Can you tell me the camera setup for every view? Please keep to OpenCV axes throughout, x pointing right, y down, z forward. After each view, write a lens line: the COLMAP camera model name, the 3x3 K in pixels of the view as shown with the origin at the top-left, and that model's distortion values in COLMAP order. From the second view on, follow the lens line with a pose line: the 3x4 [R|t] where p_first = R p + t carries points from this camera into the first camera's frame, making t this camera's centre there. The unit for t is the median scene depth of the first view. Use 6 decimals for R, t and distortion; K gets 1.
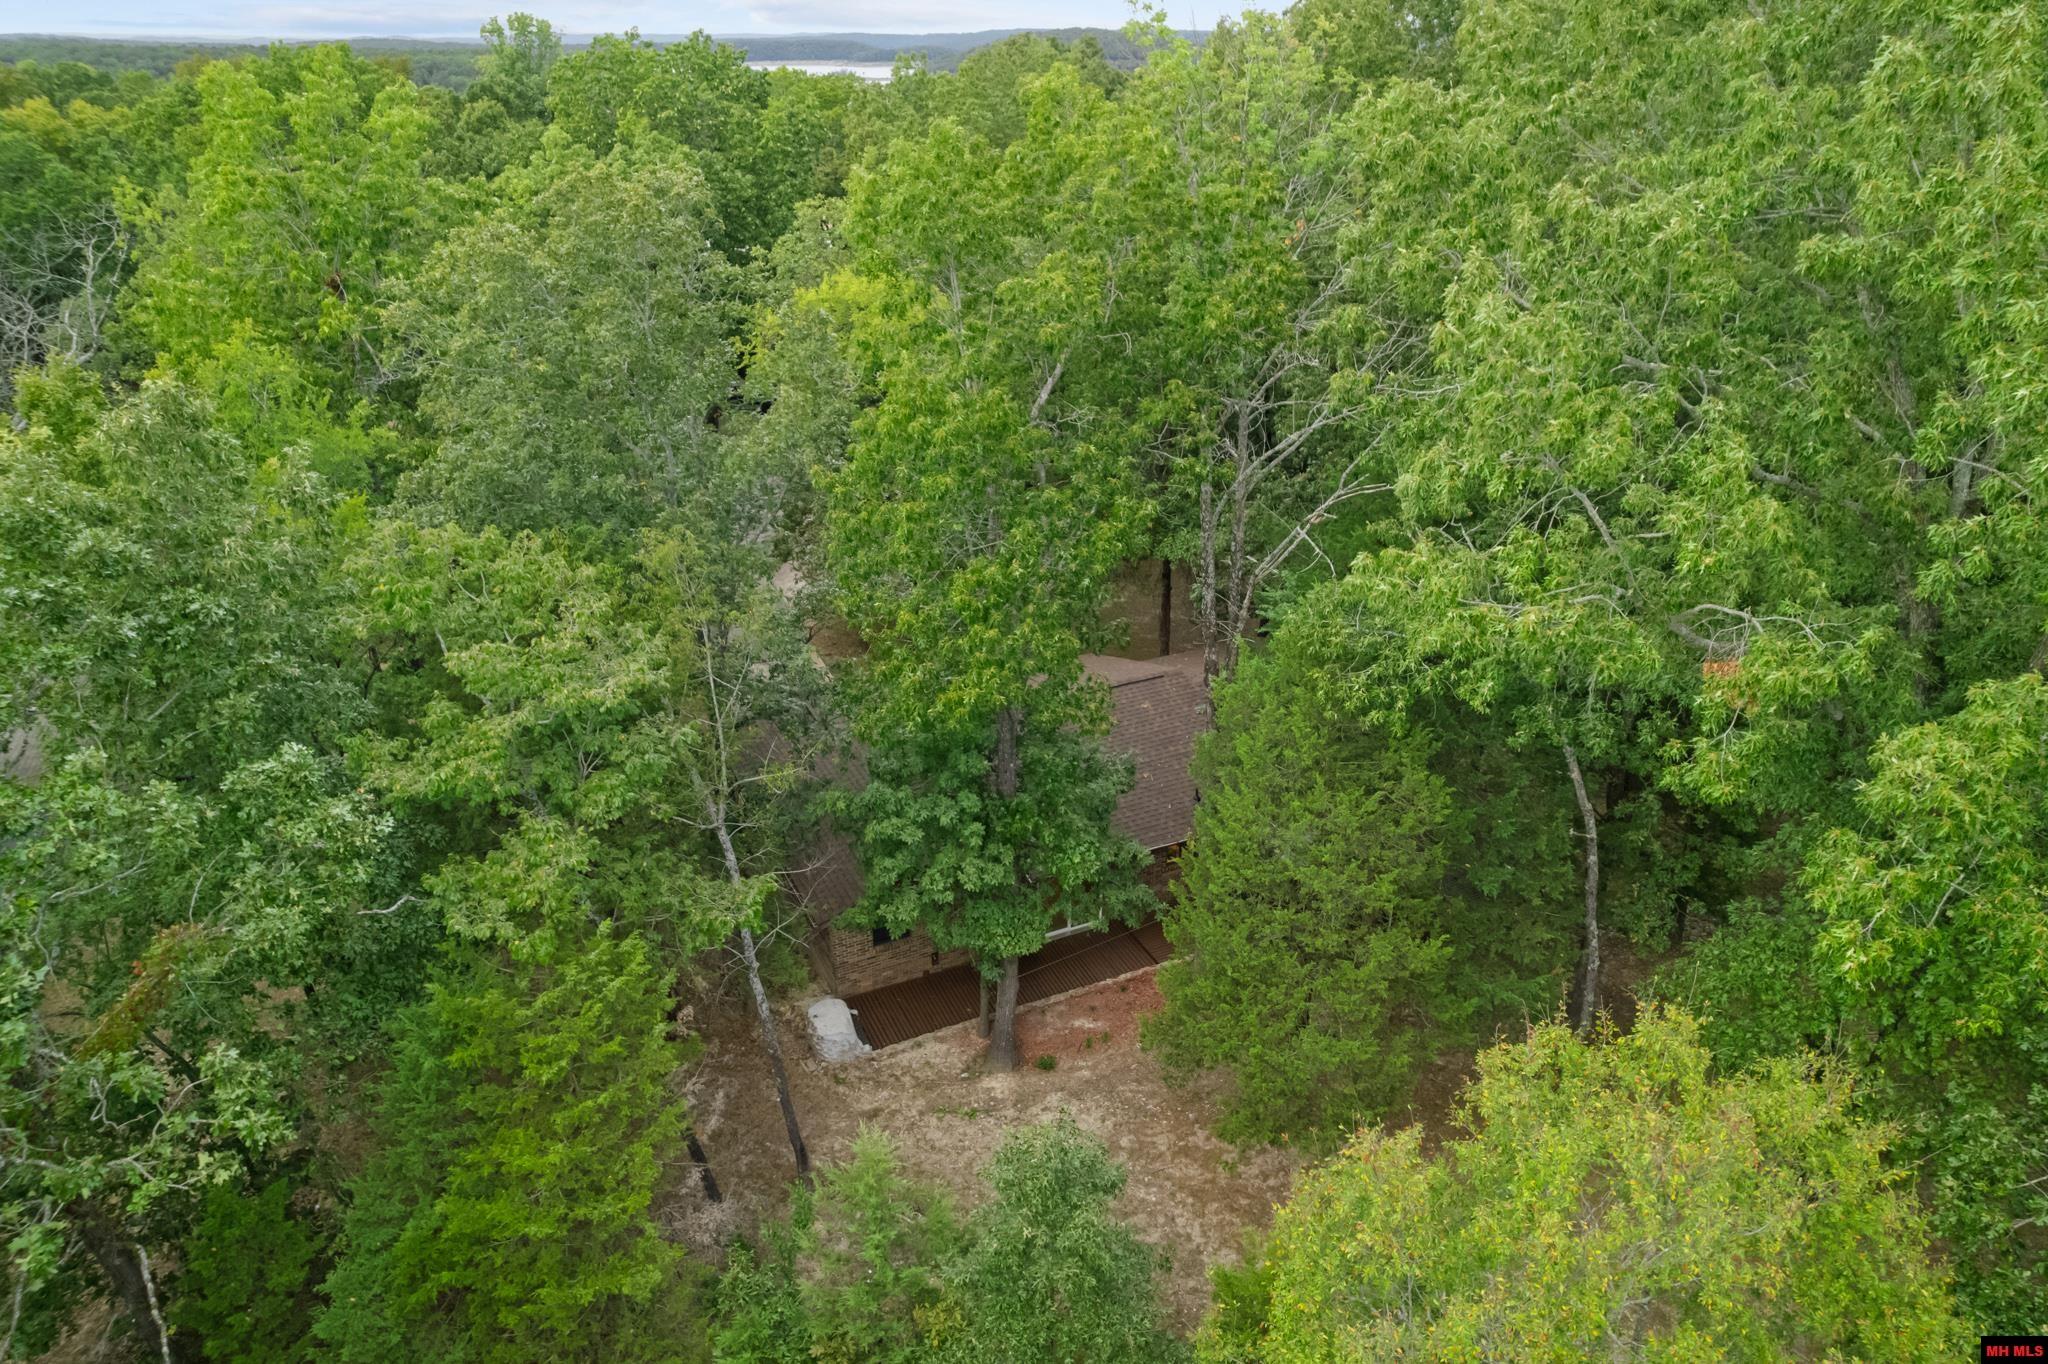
lens RADIAL K [[1307.6, 0, 1024.2], [0, 1307.6, 681.2], [0, 0, 1]] dist [-0.002352, 0.000817]
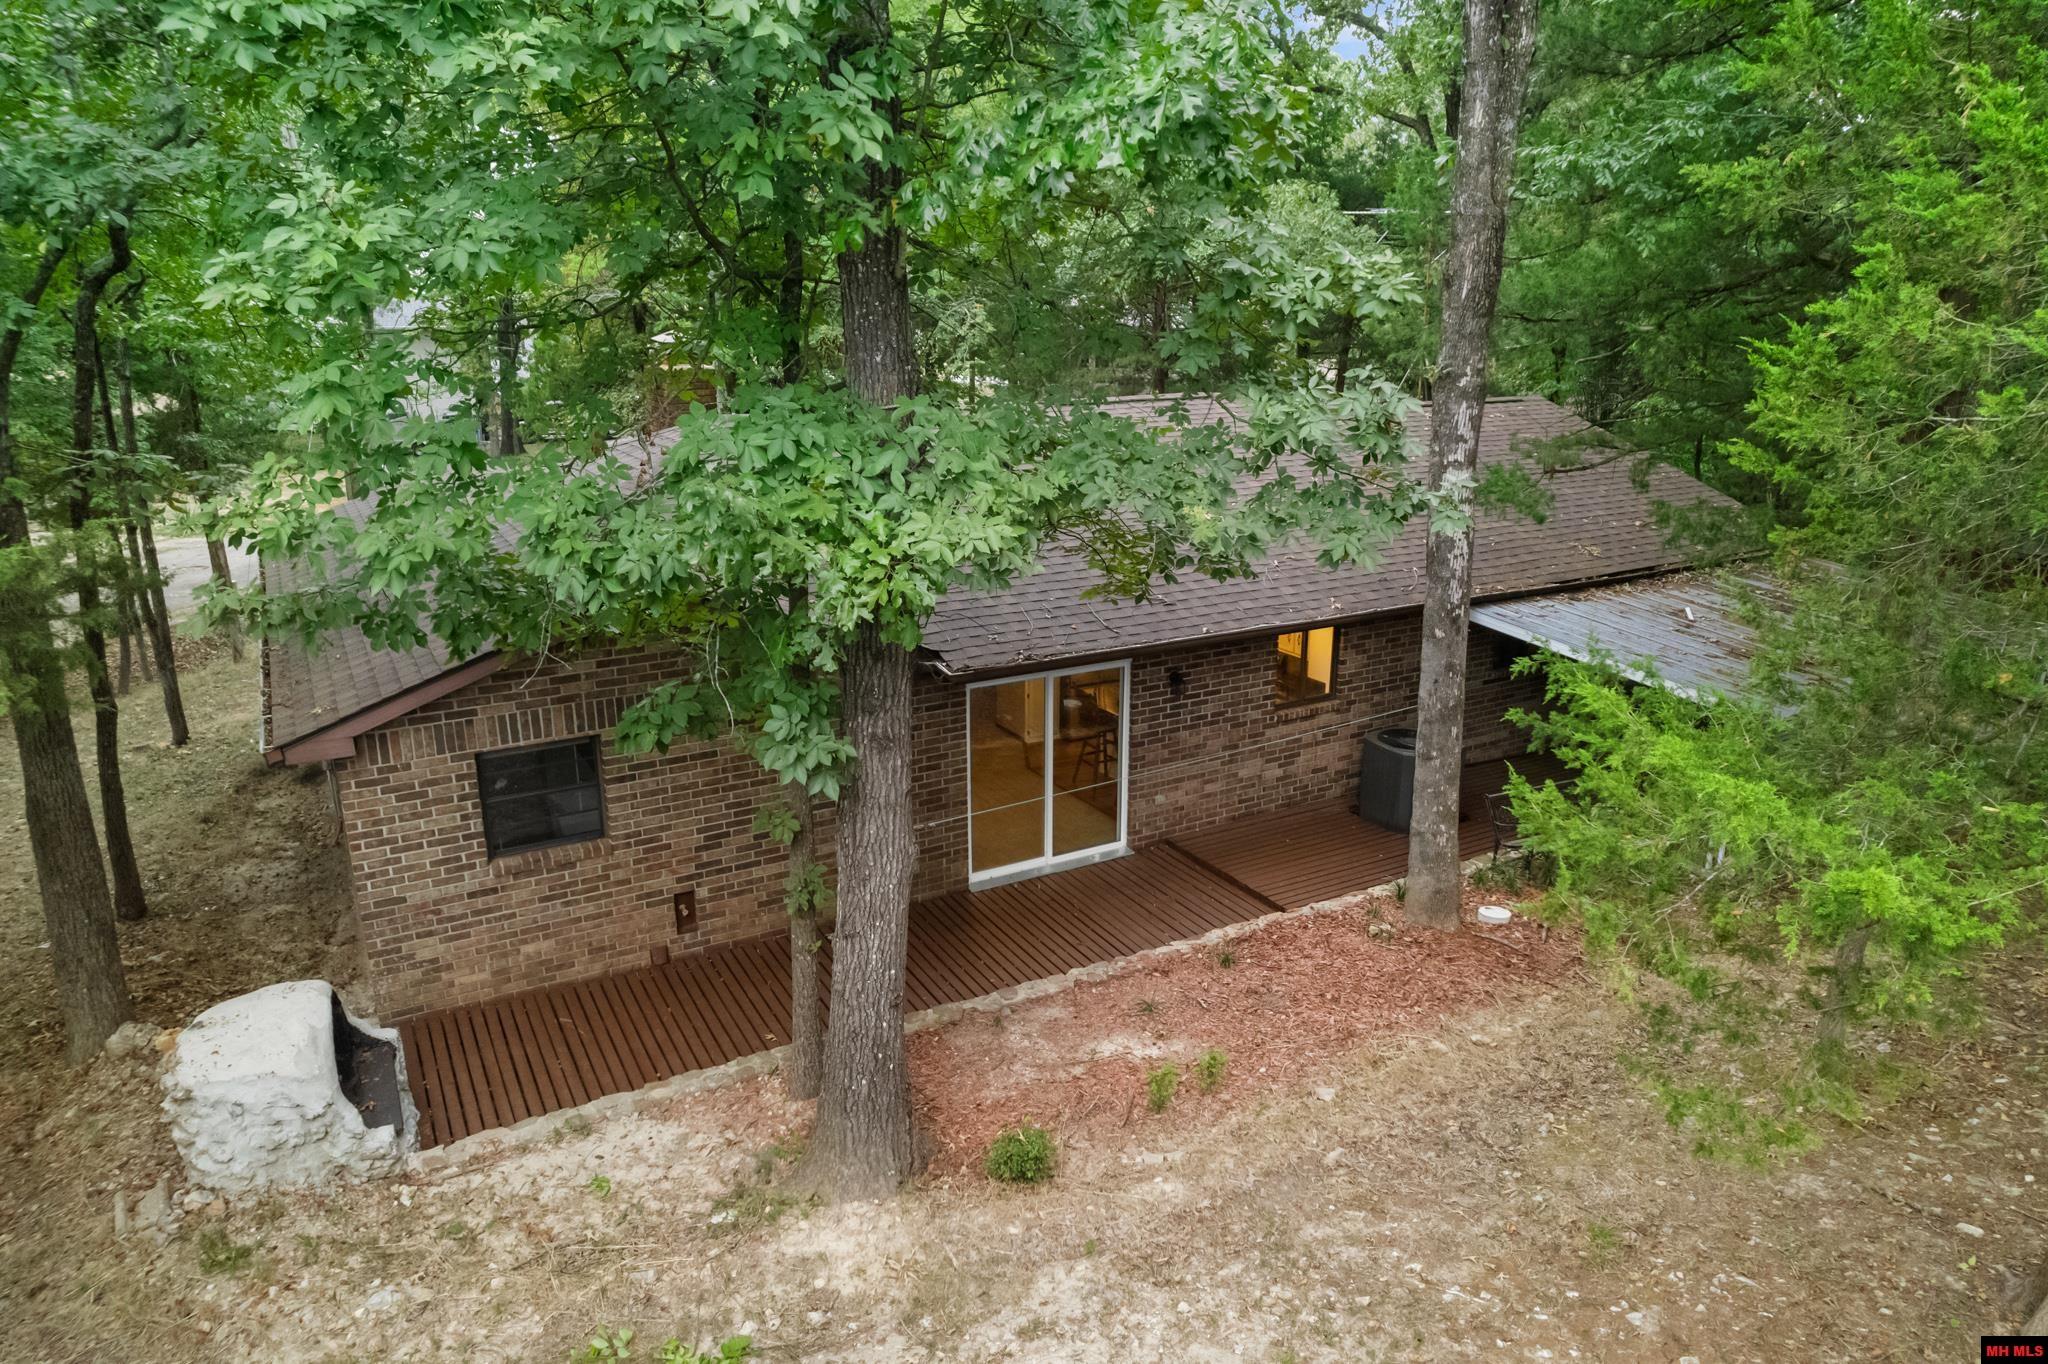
lens RADIAL K [[1307.6, 0, 1023.3], [0, 1307.6, 683.3], [0, 0, 1]] dist [-0.002352, 0.000817]
pose [[0.996994, -0.007540, 0.077114, -0.003342], [0.020338, 0.985824, -0.166548, 0.230861], [-0.074765, 0.167616, 0.983013, 0.687557]]
